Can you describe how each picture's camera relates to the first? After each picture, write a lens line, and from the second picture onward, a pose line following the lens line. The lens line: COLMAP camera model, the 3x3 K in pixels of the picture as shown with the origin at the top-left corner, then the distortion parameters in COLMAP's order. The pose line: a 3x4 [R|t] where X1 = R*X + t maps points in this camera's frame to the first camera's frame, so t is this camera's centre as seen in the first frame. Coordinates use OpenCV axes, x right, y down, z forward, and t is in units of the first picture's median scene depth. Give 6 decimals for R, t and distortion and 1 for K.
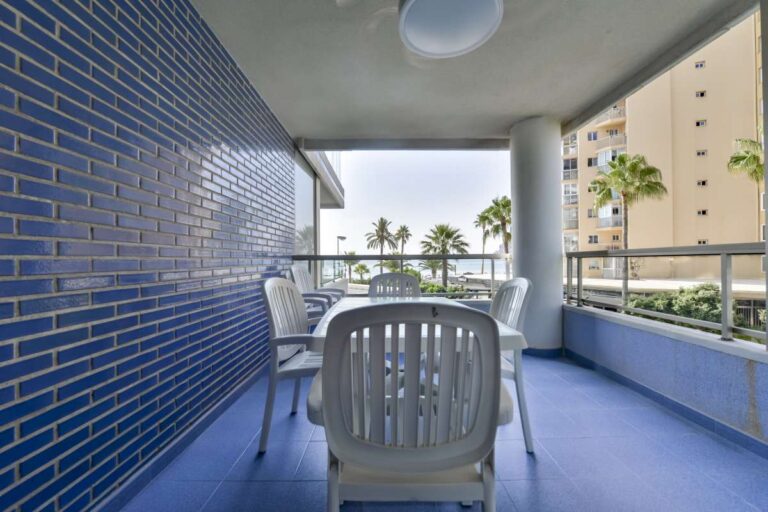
lens RADIAL K [[310.6, 0, 388.5], [0, 310.6, 257.3], [0, 0, 1]] dist [0.000282, -0.000063]
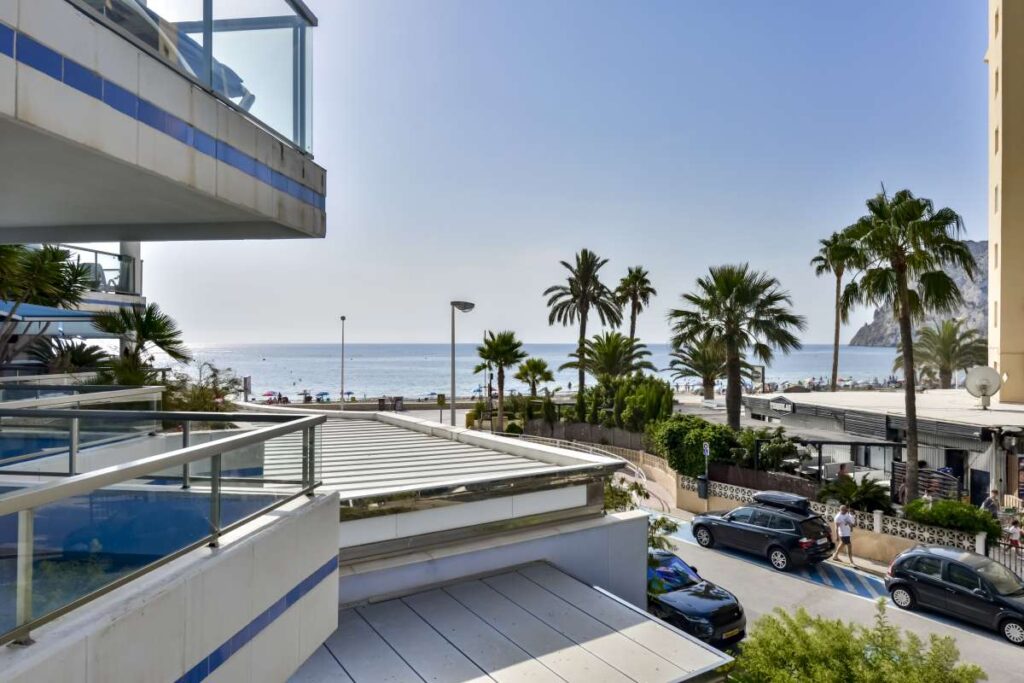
lens RADIAL K [[681.1, 0, 522.8], [0, 681.1, 343.8], [0, 0, 1]] dist [0.002476, 0.001123]
pose [[0.991458, 0.009422, -0.130083, 0.030047], [-0.007740, 0.999880, 0.013426, -0.021092], [0.130194, -0.012304, 0.991412, 0.122449]]
